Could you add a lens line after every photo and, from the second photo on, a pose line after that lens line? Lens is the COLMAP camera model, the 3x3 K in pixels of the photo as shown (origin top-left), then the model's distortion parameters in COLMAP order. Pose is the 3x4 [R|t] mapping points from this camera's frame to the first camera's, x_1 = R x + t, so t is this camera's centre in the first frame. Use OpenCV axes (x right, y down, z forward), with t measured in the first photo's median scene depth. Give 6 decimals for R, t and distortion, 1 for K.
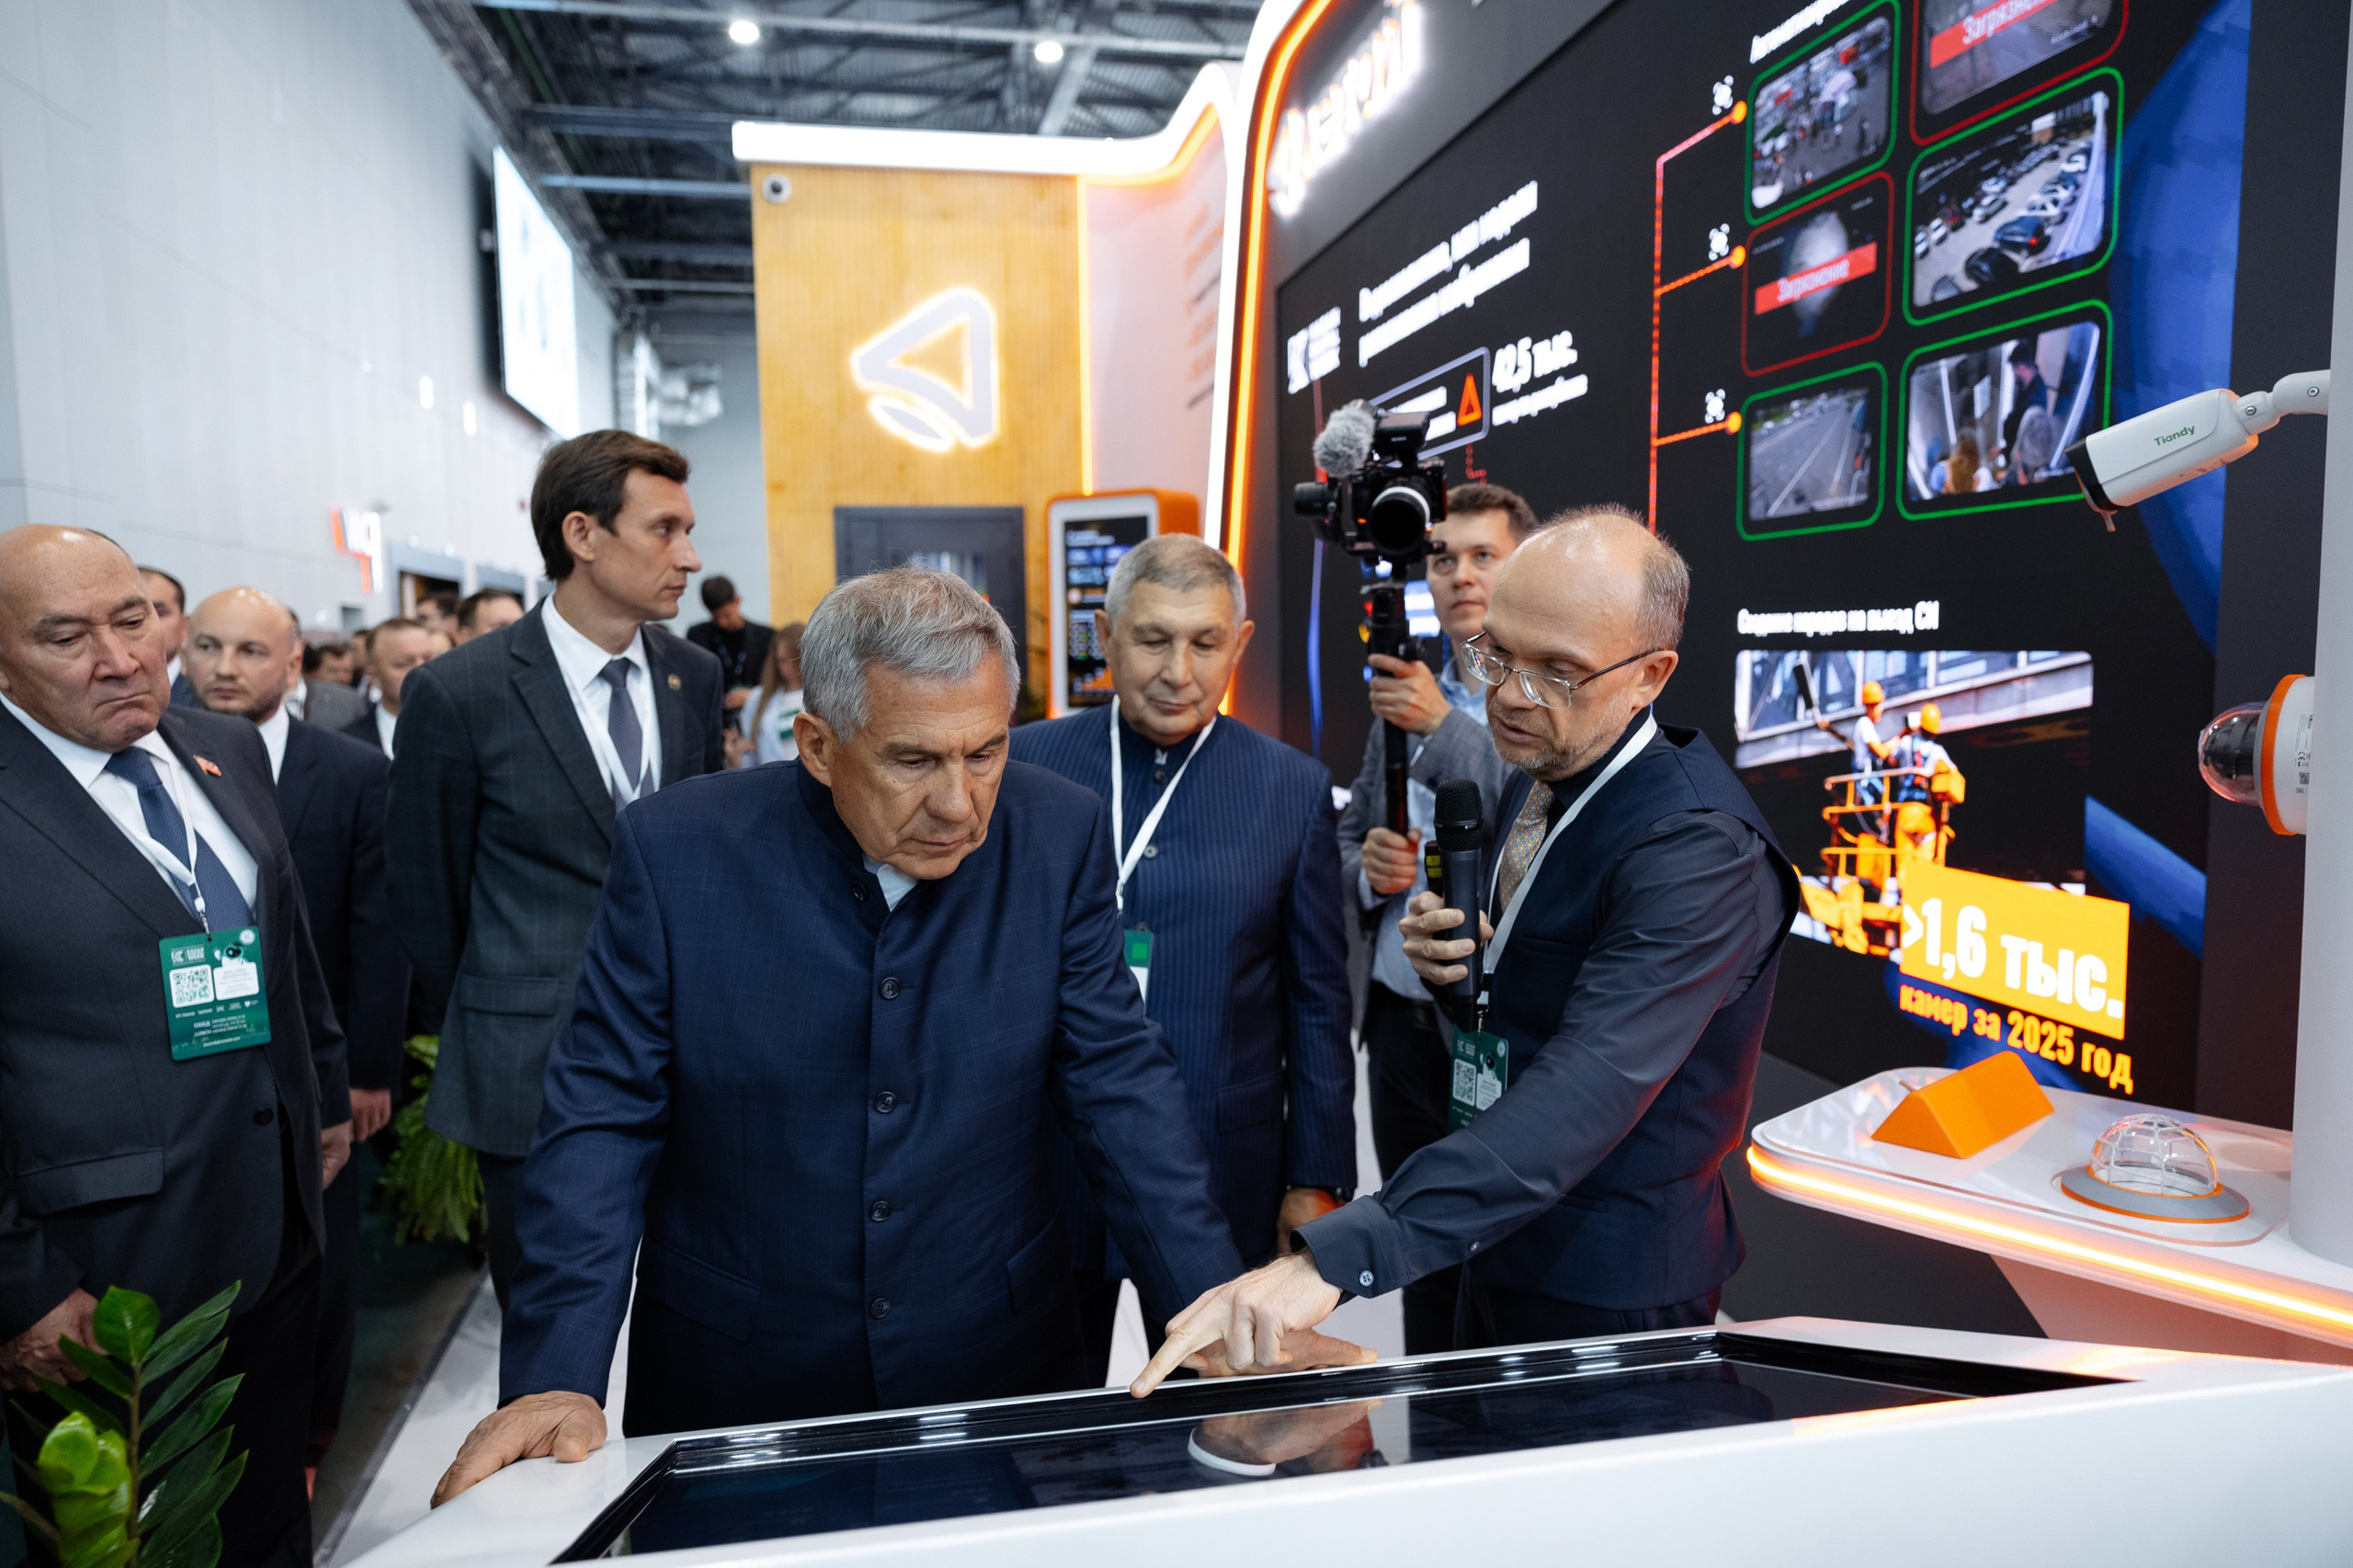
lens RADIAL K [[1582.5, 0, 1139.4], [0, 1582.5, 774.5], [0, 0, 1]] dist [0.005795, 0.009088]
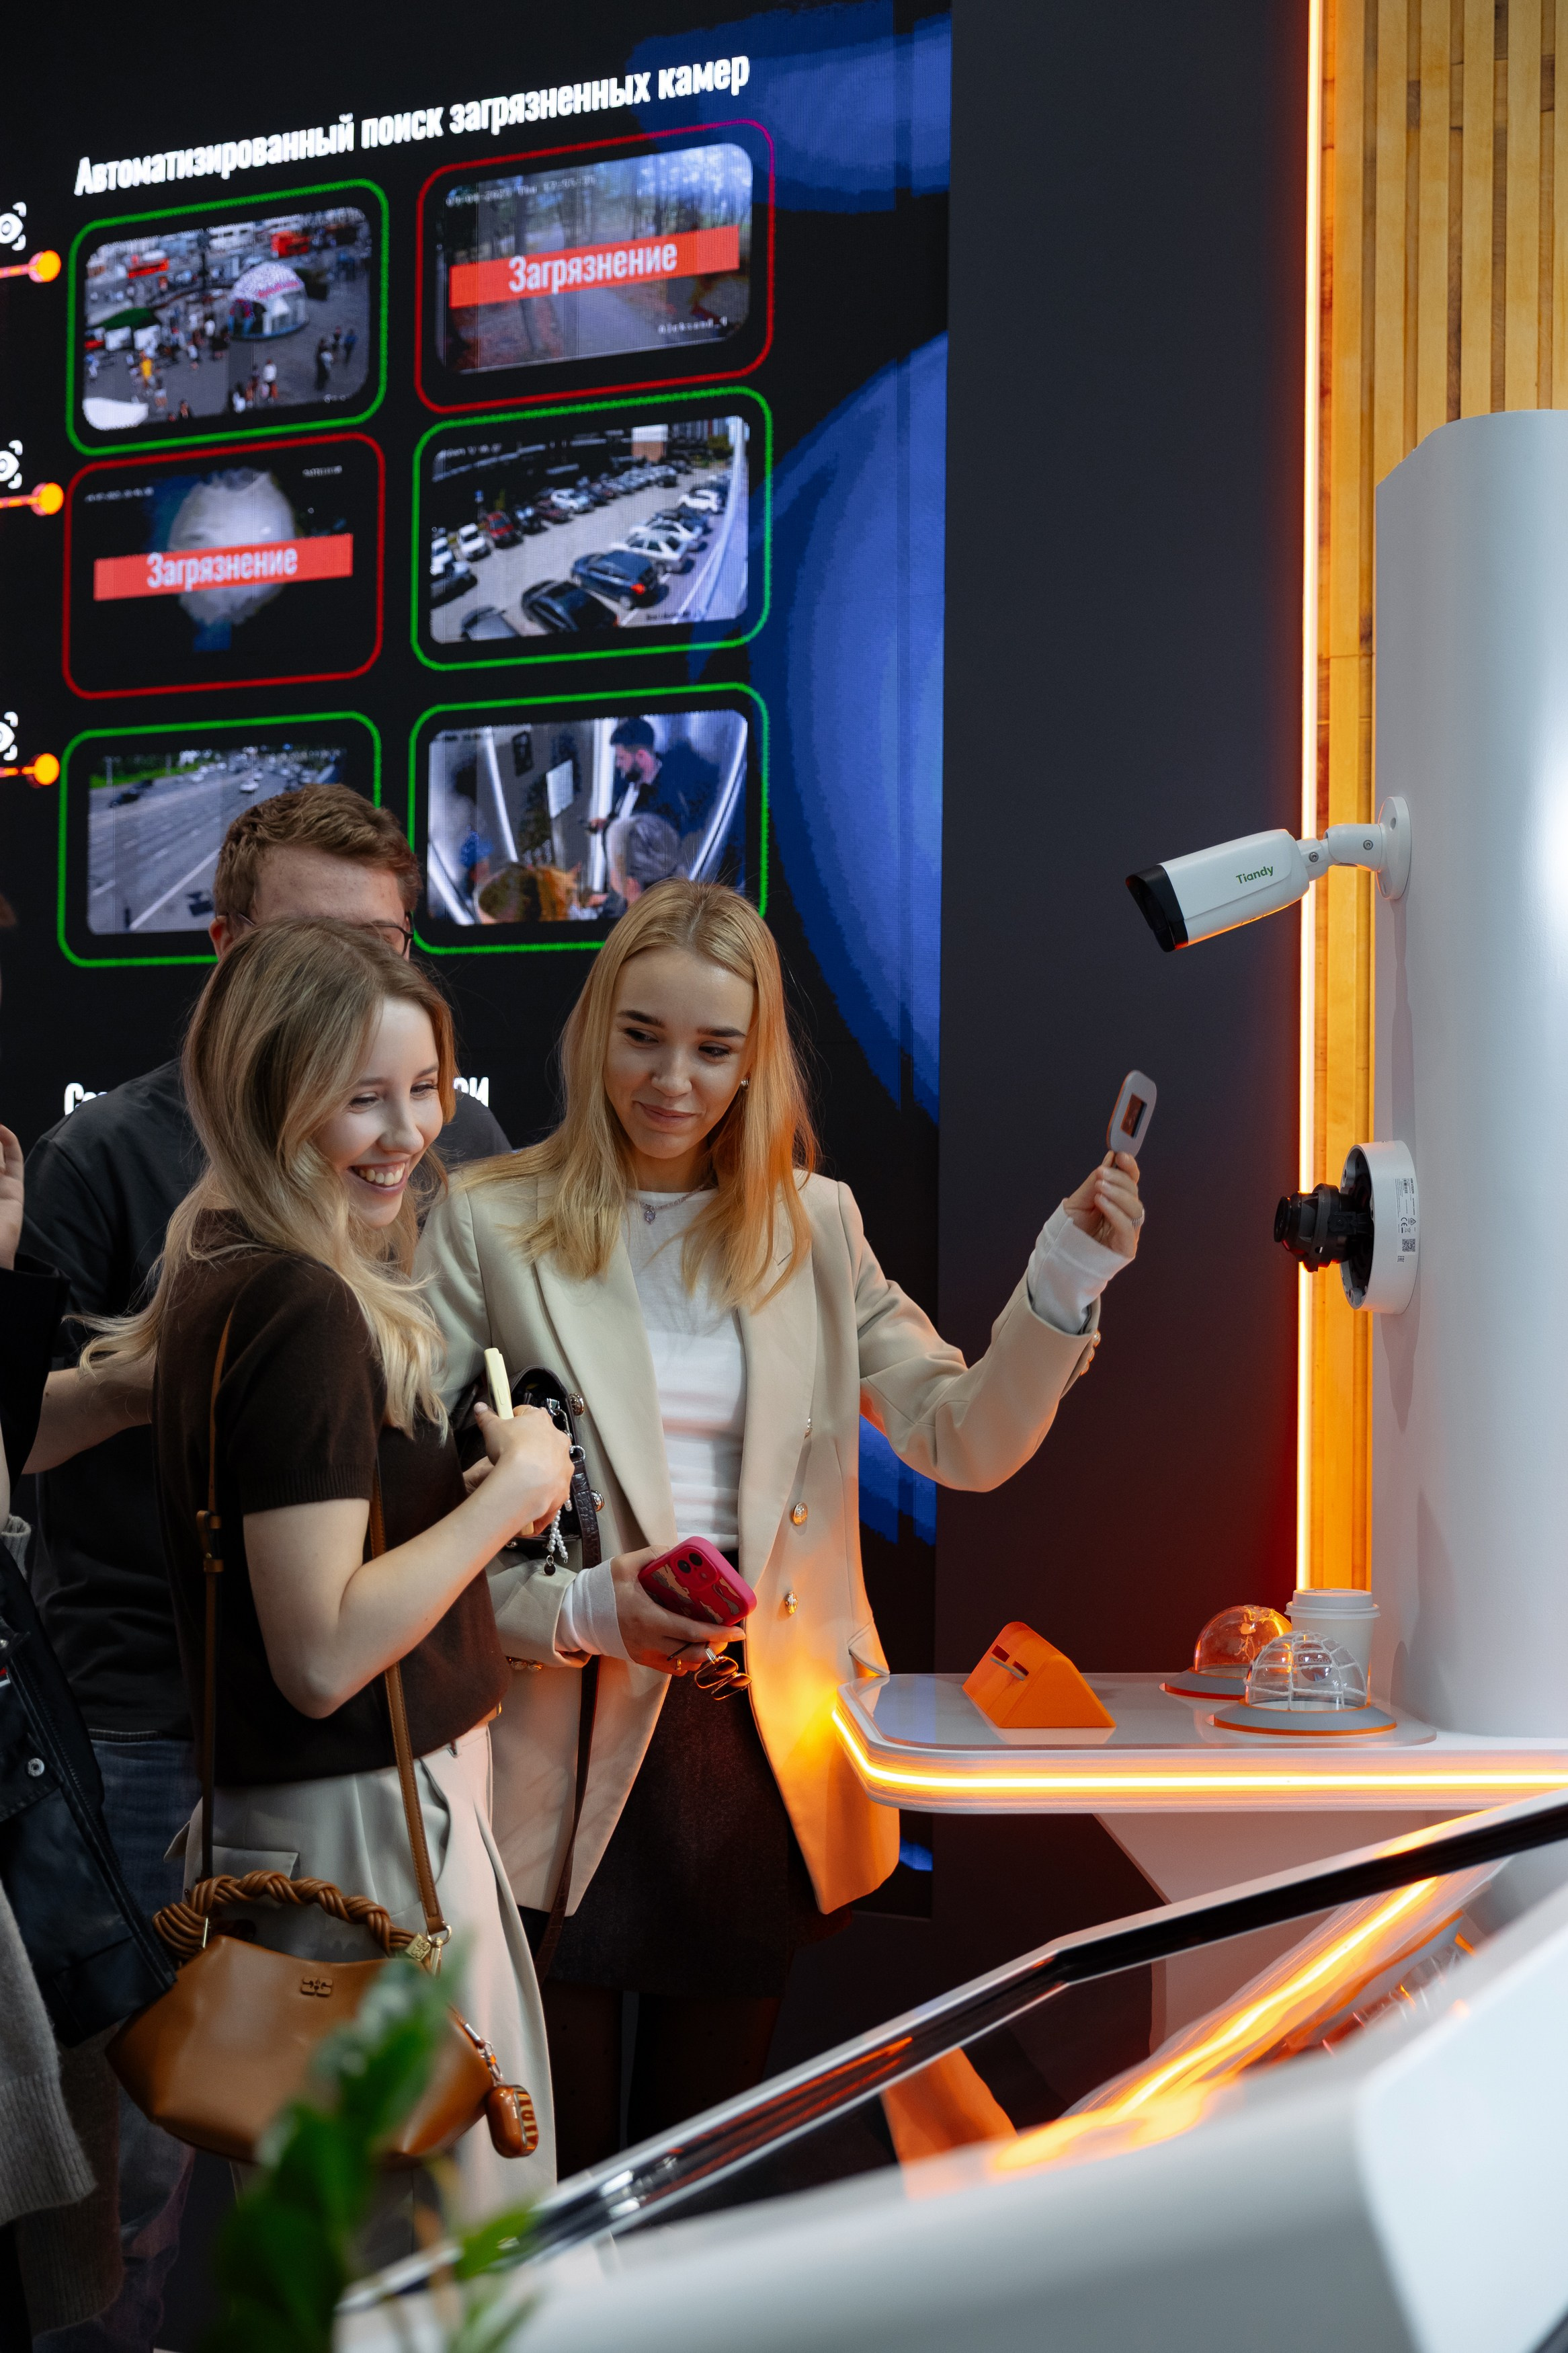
lens RADIAL K [[3345.2, 0, 799.5], [0, 3345.2, 1179.9], [0, 0, 1]] dist [0.016087, 0.000000]
pose [[0.592596, 0.034599, 0.804756, -0.487794], [0.048237, 0.995760, -0.078331, 0.045701], [-0.804054, 0.085238, 0.588415, 0.047985]]
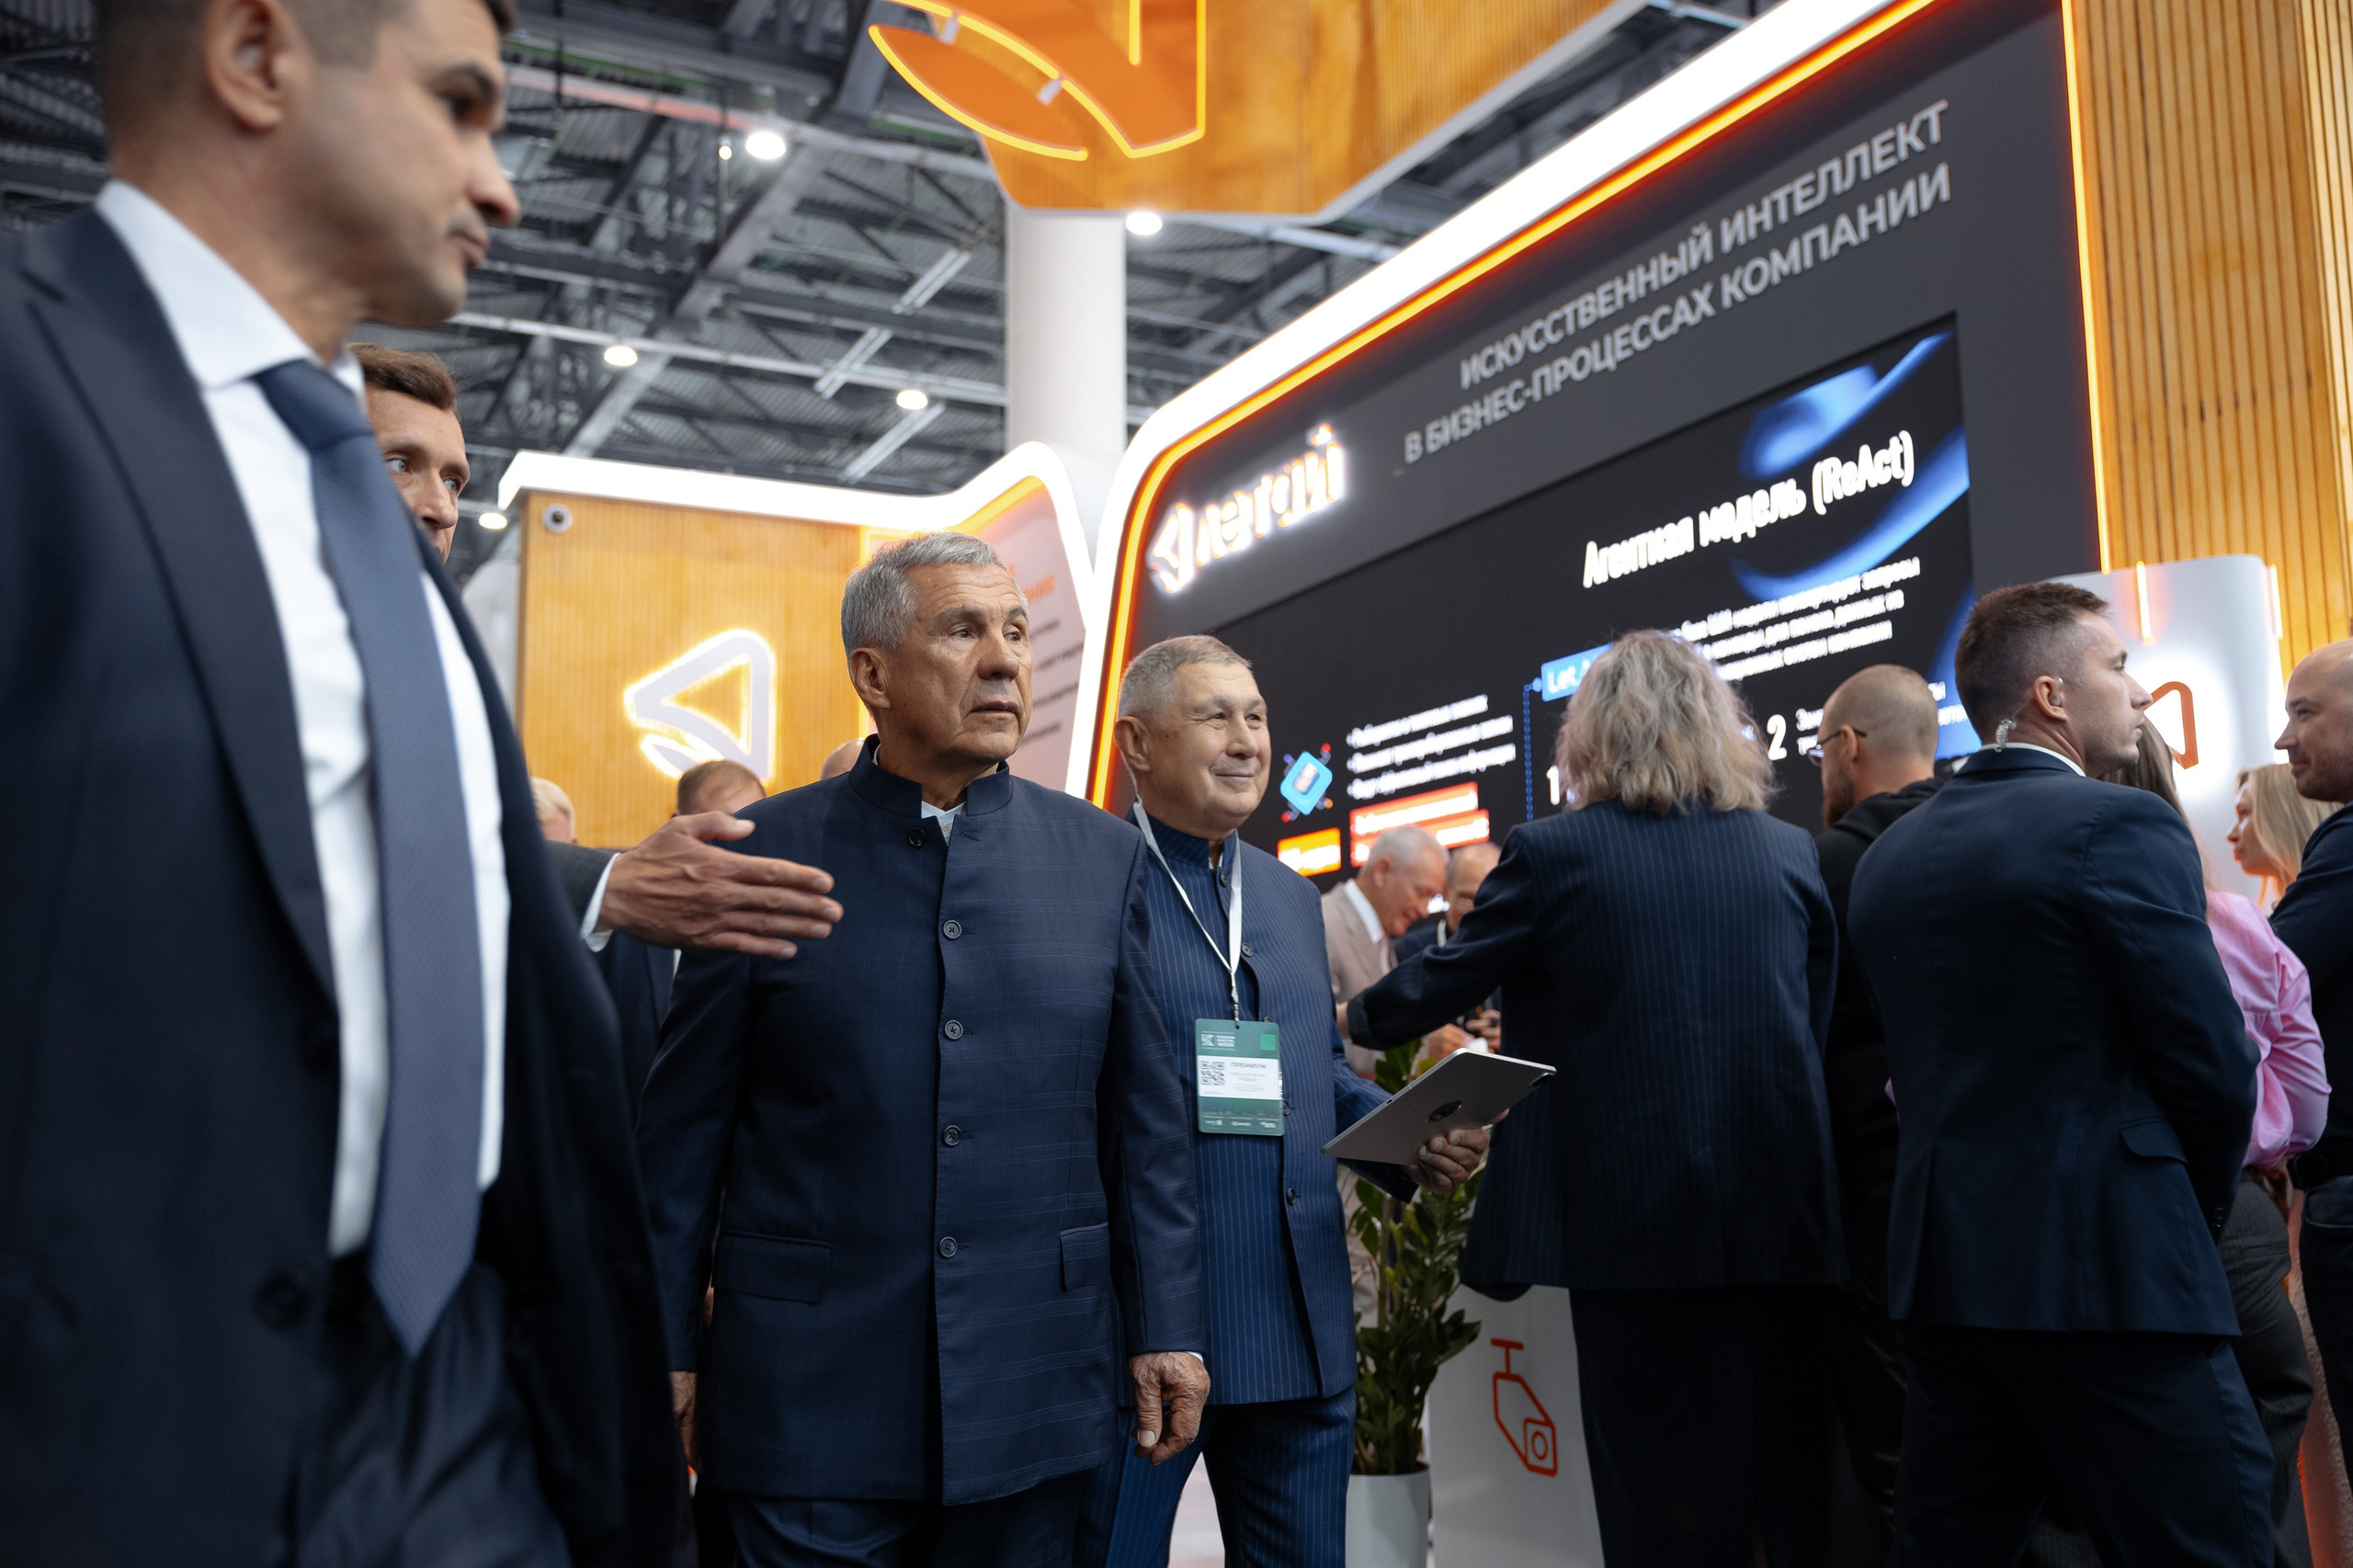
lens RADIAL K [[2097.8, 0, 1173.7], [0, 2097.8, 814.6], [0, 0, 1]] dist [-0.021917, 0.045943]
pose [[0.959334, 0.035849, 0.279987, -0.648502], [0.024176, 0.977823, -0.208032, 0.222654], [-0.281236, 0.206341, 0.937192, -0.730442]]
